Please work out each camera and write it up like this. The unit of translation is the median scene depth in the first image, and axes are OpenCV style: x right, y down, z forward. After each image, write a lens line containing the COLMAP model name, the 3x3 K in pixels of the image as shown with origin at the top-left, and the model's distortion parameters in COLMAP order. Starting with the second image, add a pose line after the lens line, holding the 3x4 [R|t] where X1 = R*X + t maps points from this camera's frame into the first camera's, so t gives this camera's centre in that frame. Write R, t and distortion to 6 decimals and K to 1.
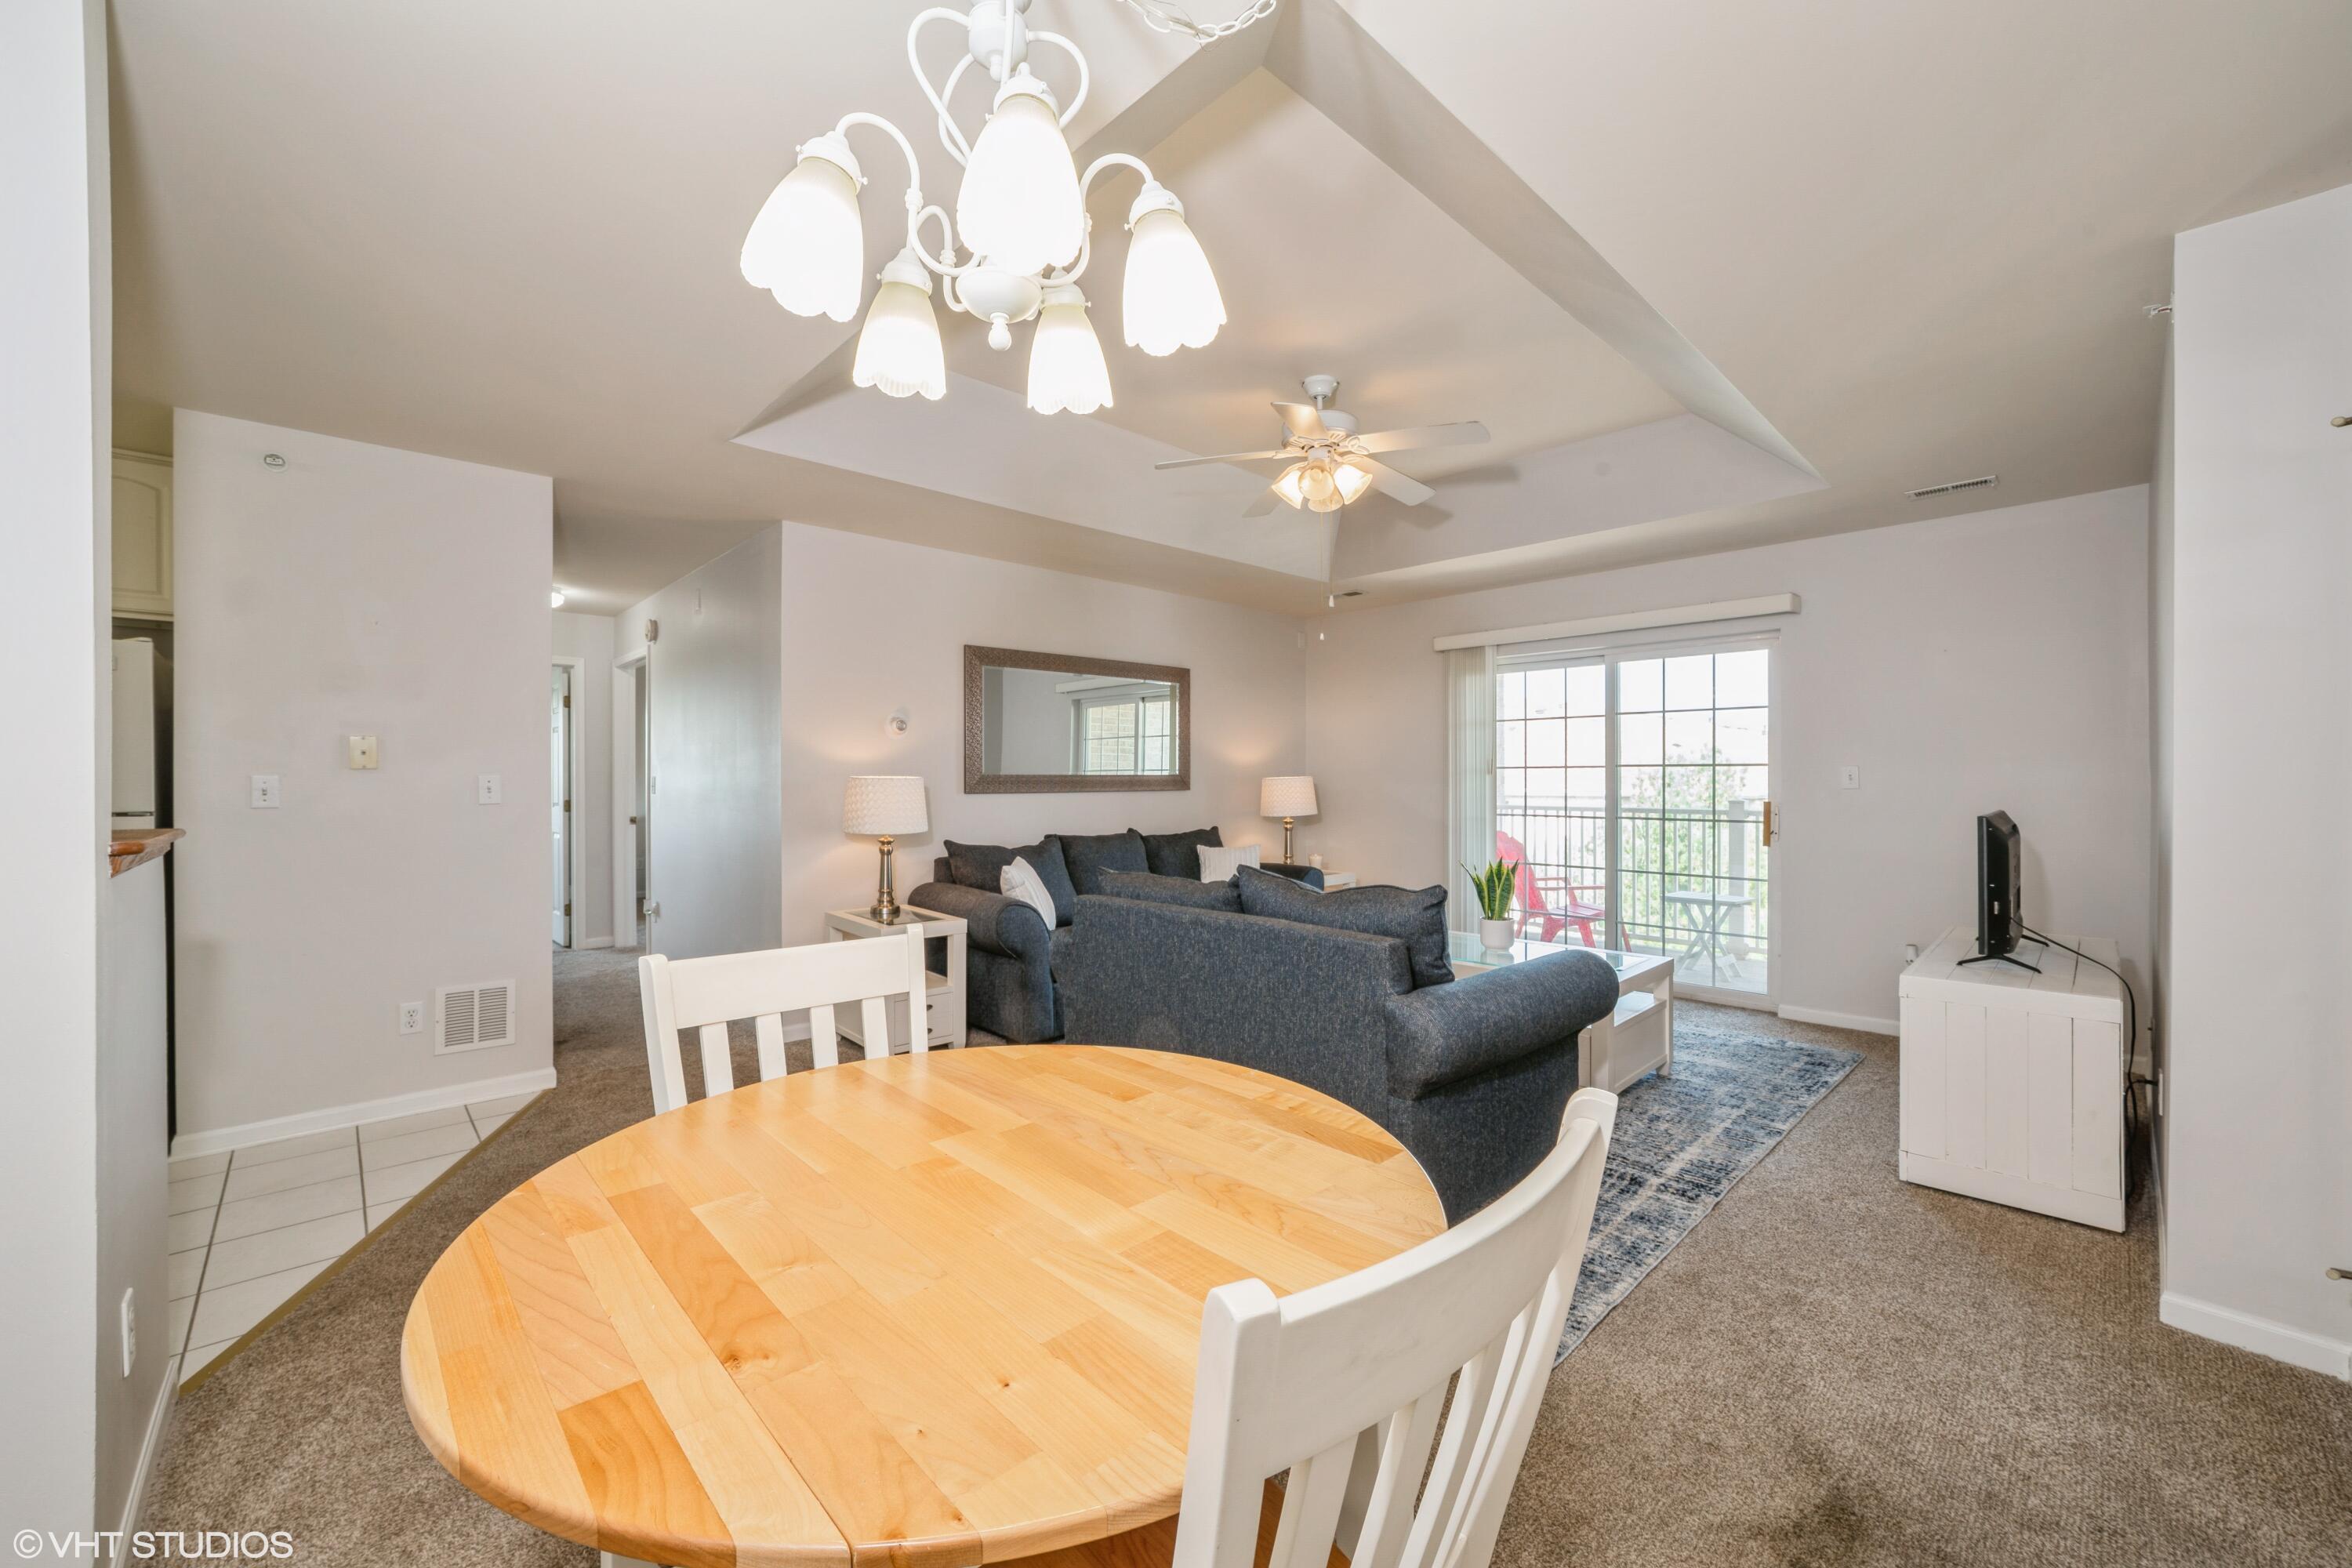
lens RADIAL K [[914.9, 0, 1188.8], [0, 914.9, 779.7], [0, 0, 1]] dist [-0.001998, -0.000016]
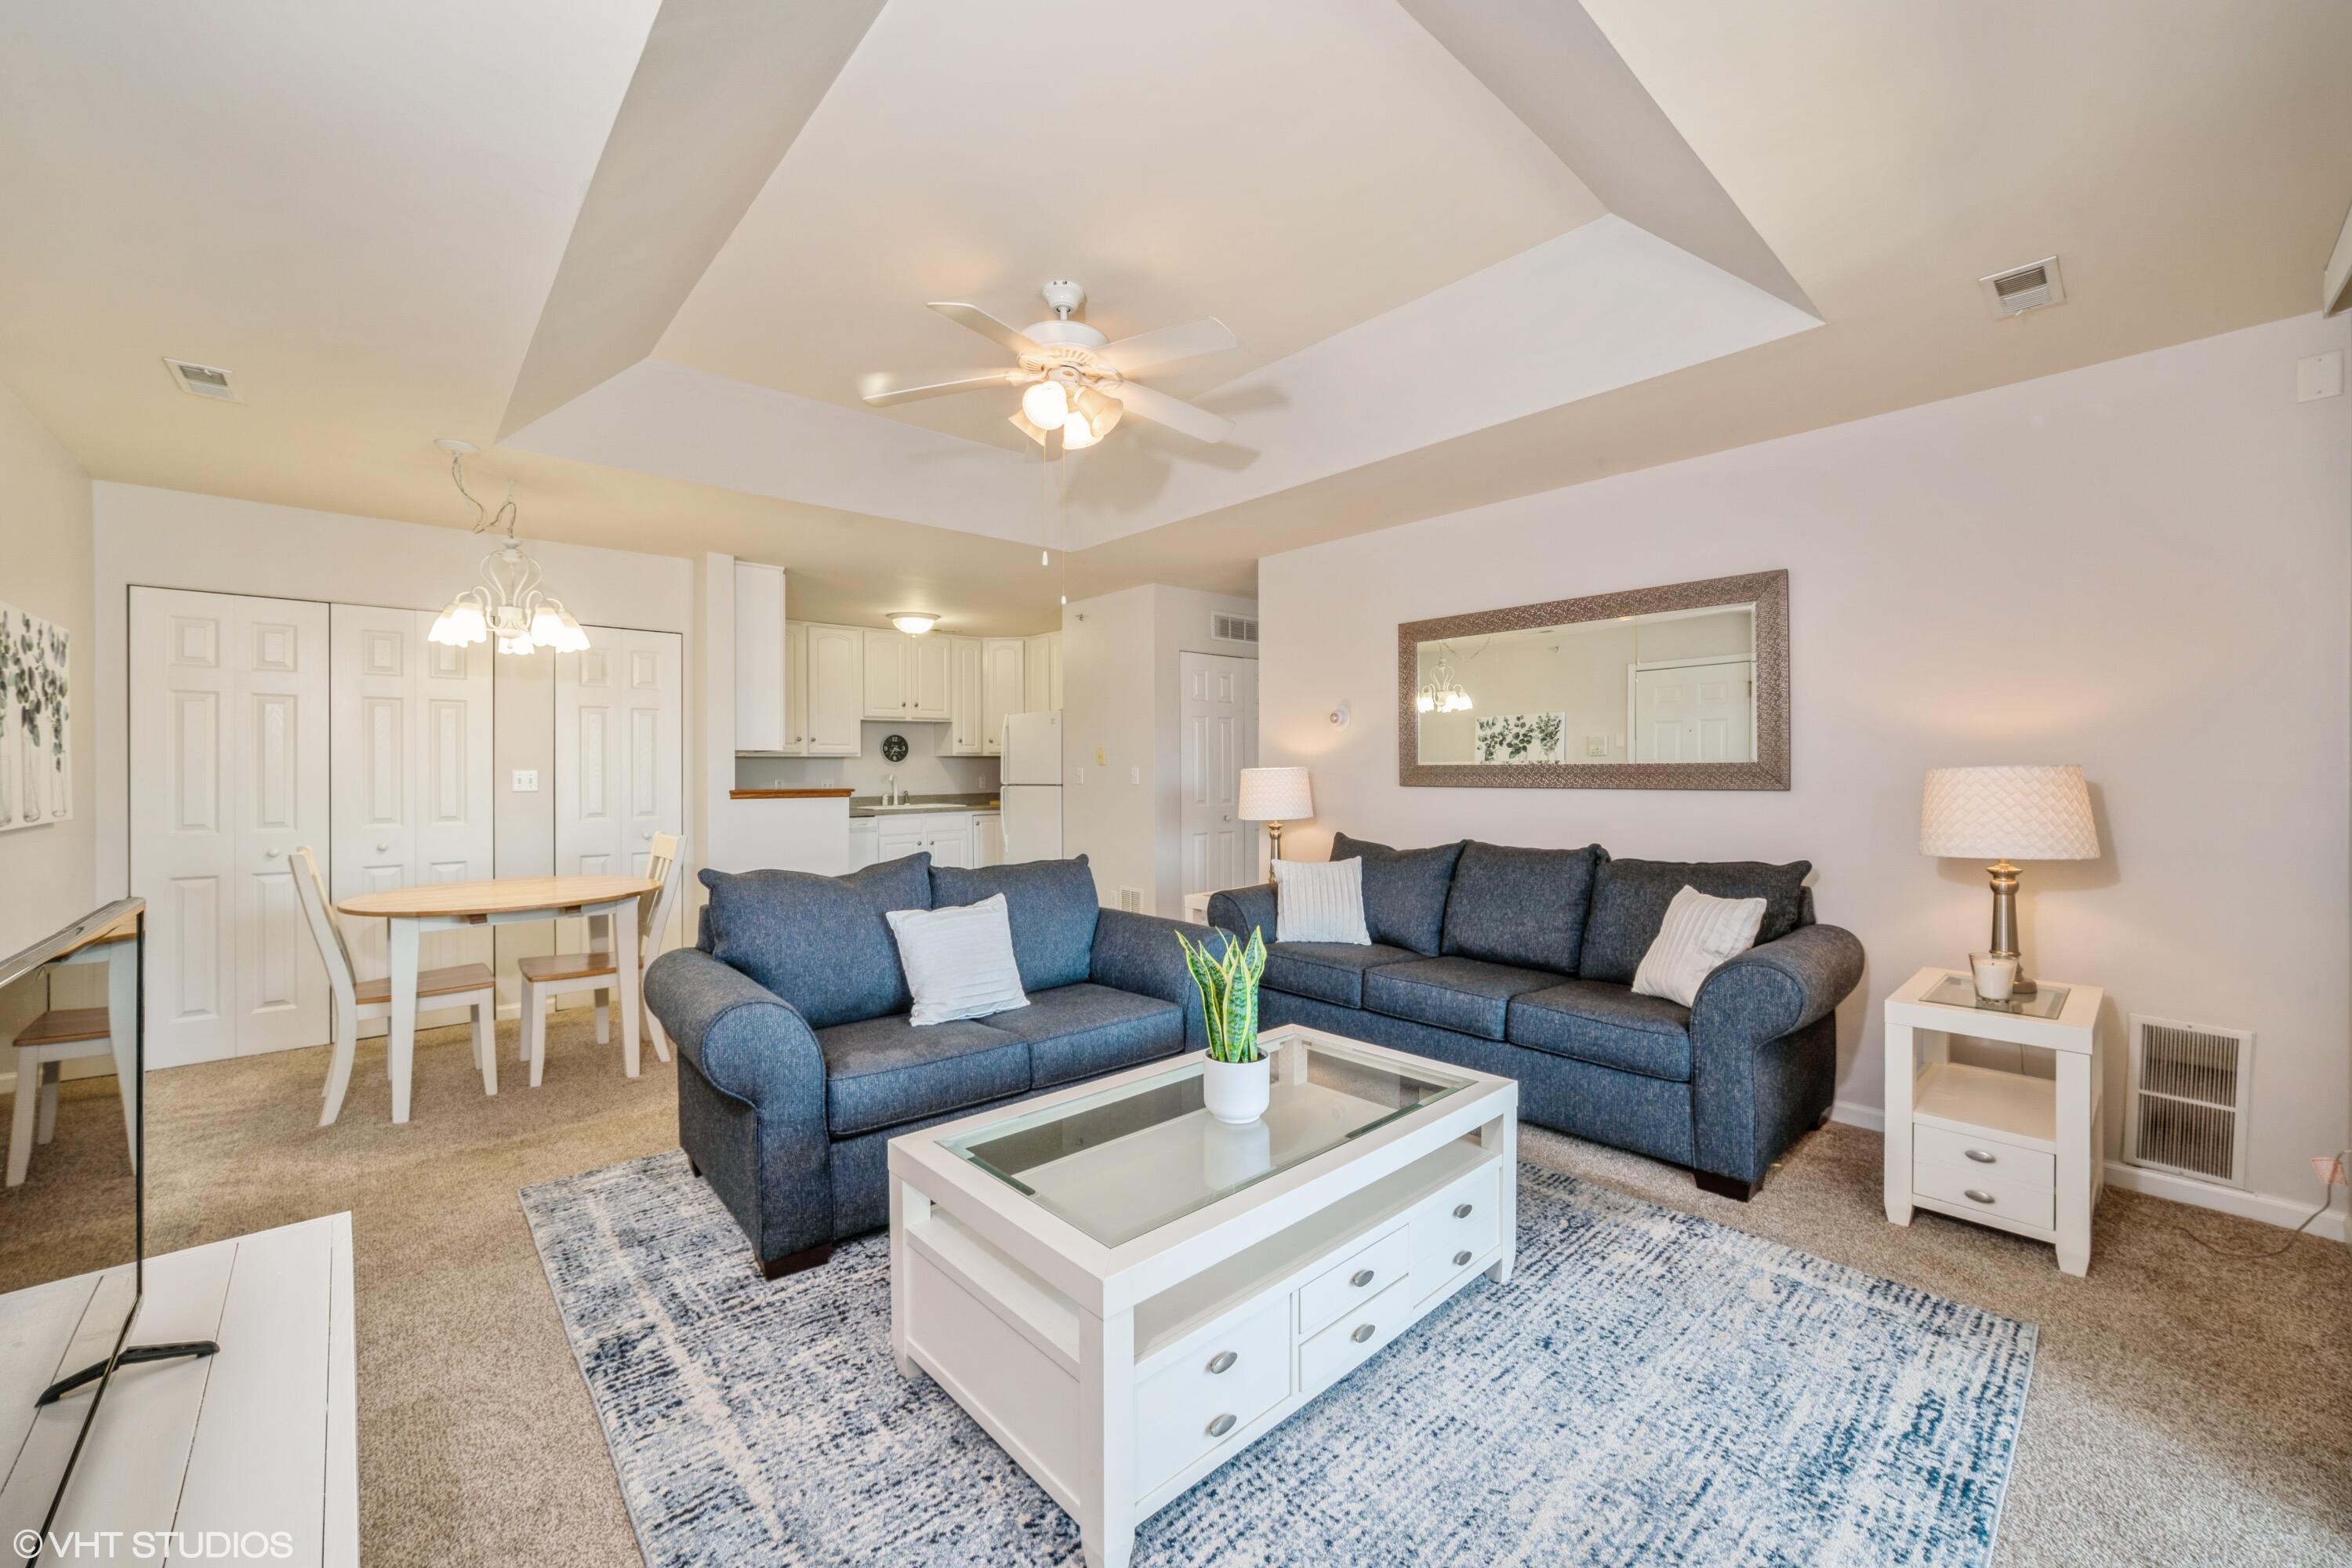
lens RADIAL K [[914.9, 0, 1177.6], [0, 914.9, 784.5], [0, 0, 1]] dist [-0.001998, -0.000016]
pose [[-0.013293, 0.004938, -0.999899, 0.574237], [-0.011680, 0.999919, 0.005093, 0.009319], [0.999843, 0.011747, -0.013235, 0.670084]]
